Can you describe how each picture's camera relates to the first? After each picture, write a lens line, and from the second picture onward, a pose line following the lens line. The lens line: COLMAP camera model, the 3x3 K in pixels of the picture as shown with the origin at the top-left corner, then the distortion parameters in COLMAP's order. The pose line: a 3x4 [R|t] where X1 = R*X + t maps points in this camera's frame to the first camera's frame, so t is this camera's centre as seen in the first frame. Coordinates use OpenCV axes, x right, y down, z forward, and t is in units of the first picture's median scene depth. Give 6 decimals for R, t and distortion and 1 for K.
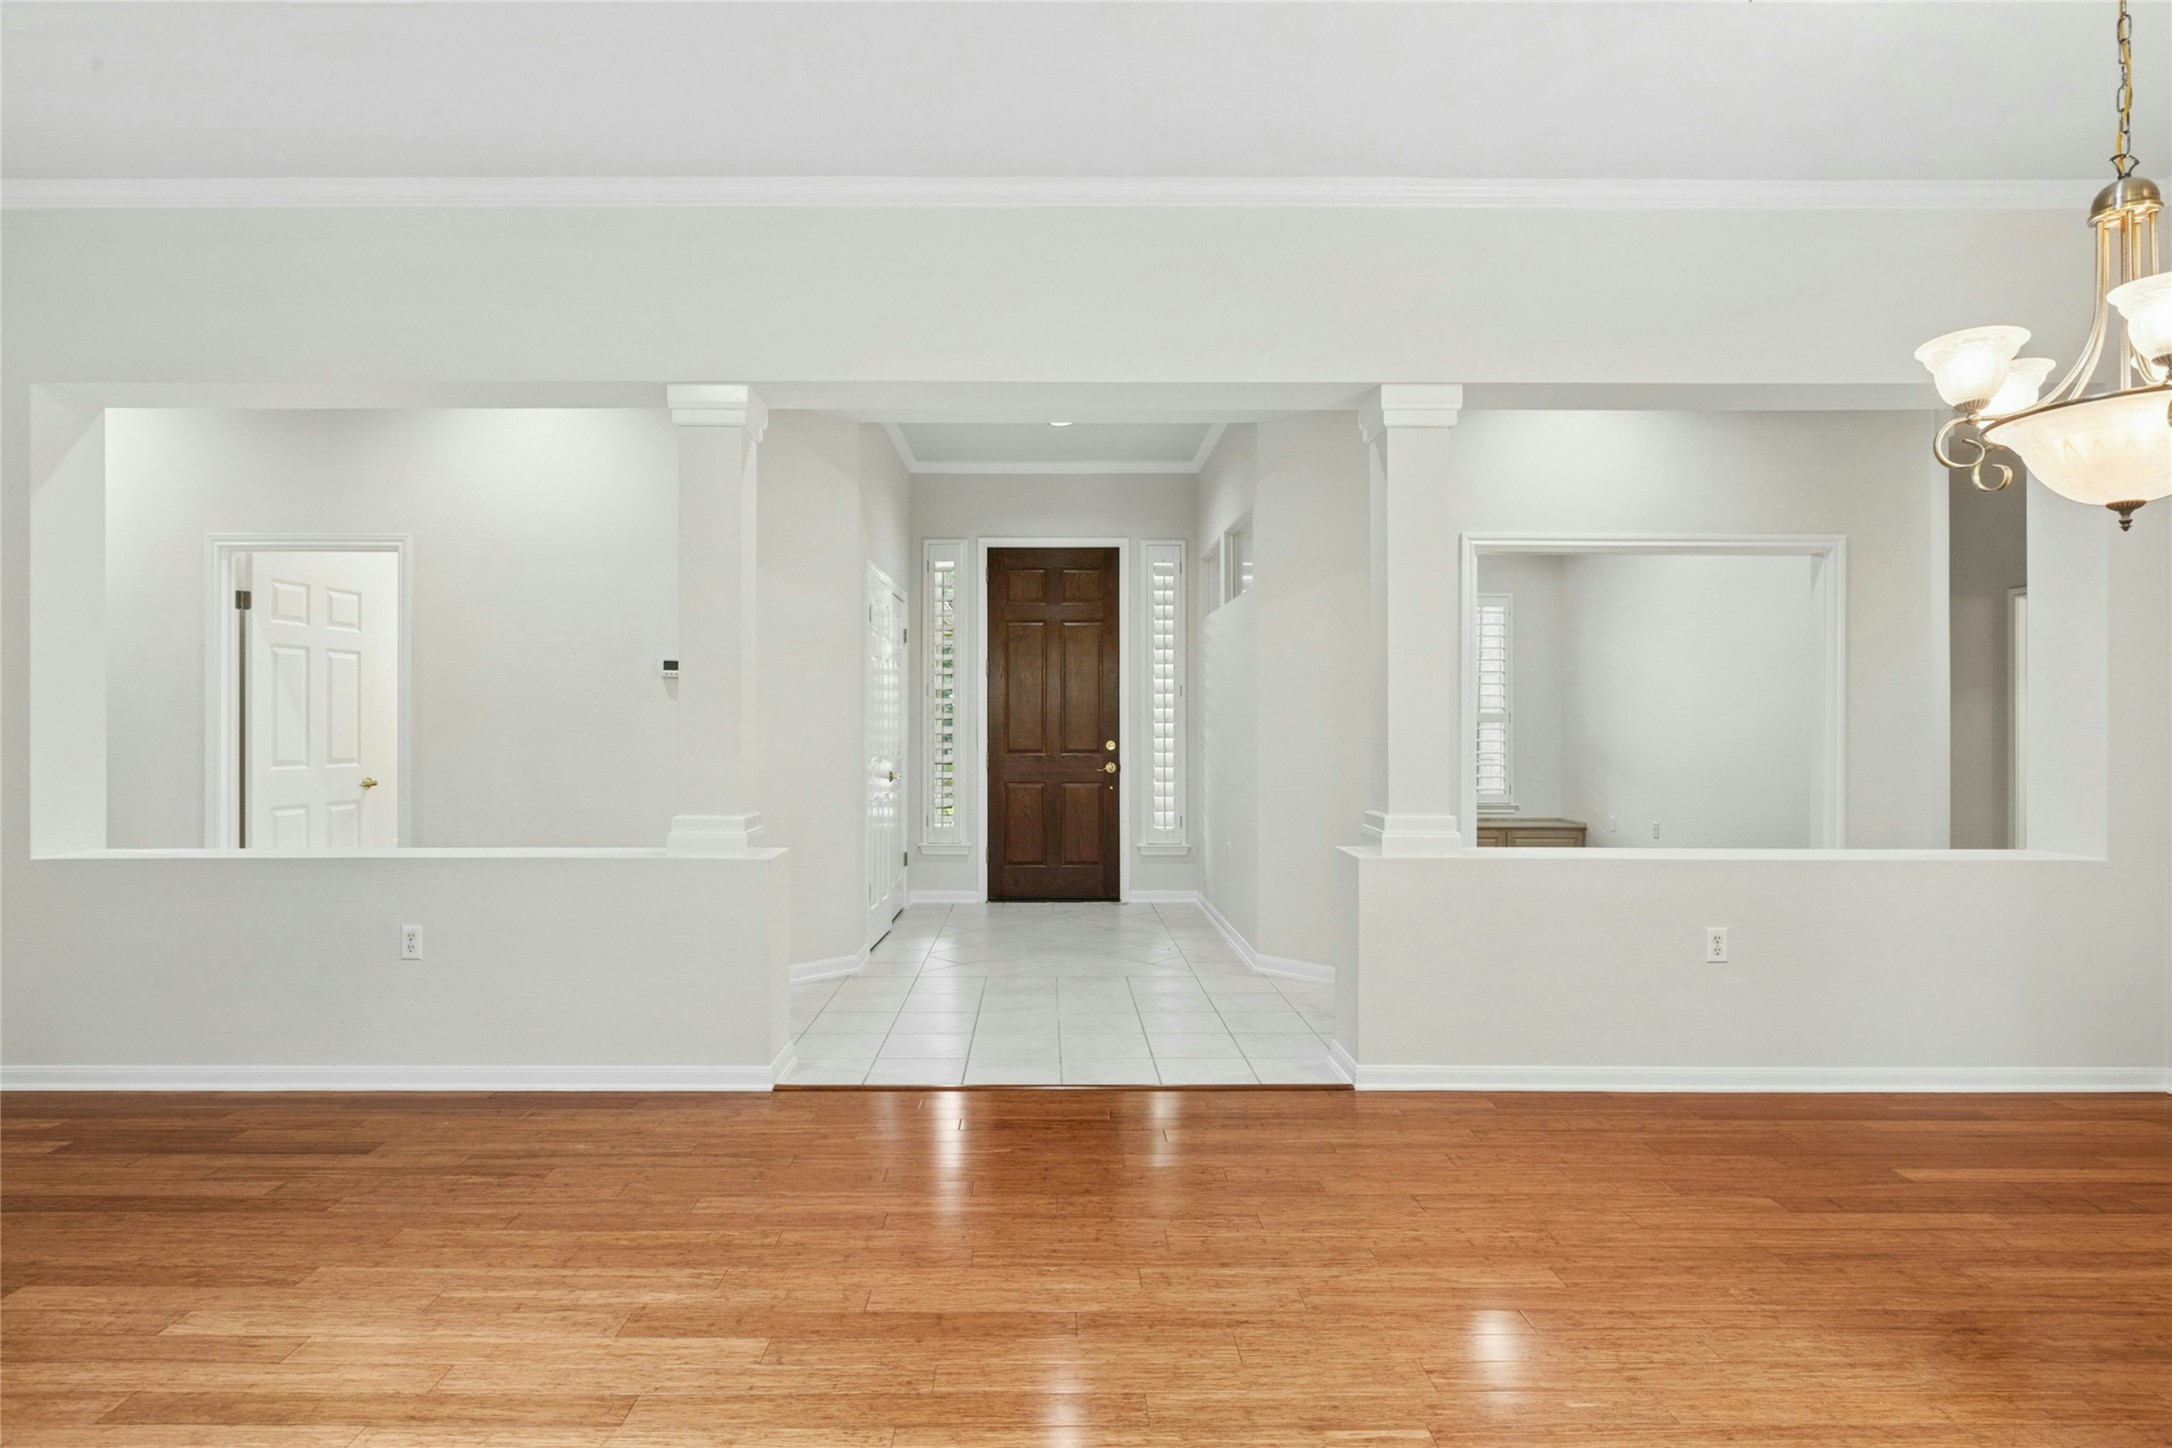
lens RADIAL K [[1106.7, 0, 1042.9], [0, 1106.7, 746.2], [0, 0, 1]] dist [-0.005941, -0.001646]
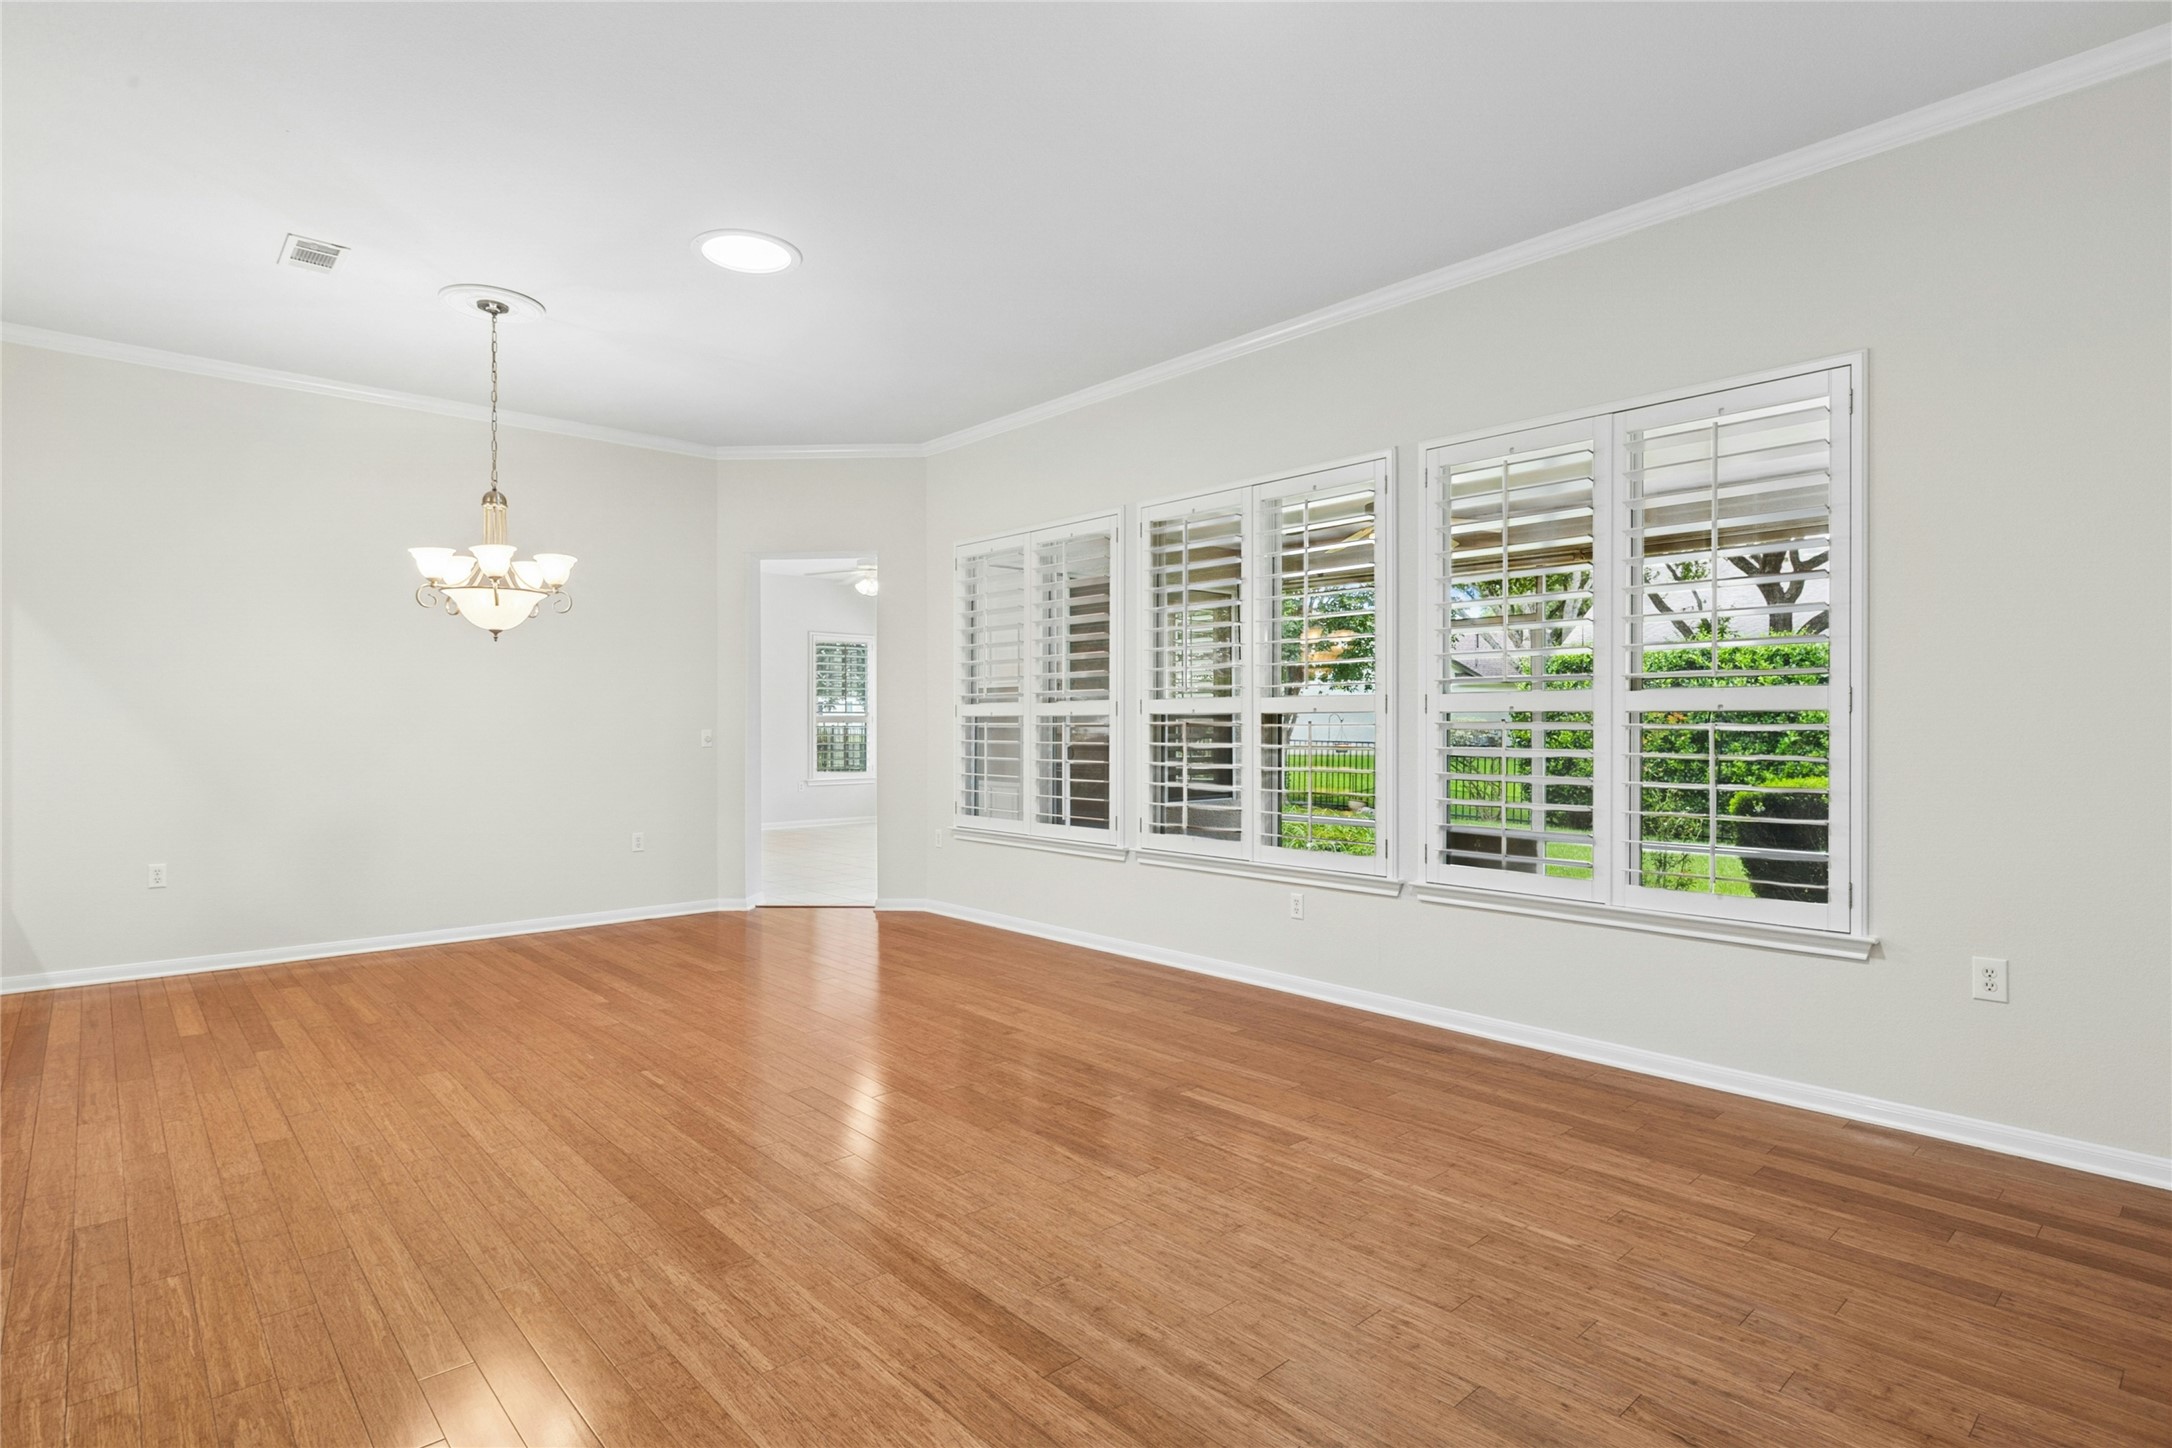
lens RADIAL K [[1106.7, 0, 1118.2], [0, 1106.7, 734.5], [0, 0, 1]] dist [-0.005941, -0.001646]
pose [[-0.689093, -0.003938, 0.724662, -1.140858], [0.013733, 0.999735, 0.018492, -0.013817], [-0.724543, 0.022694, -0.688856, 1.163068]]
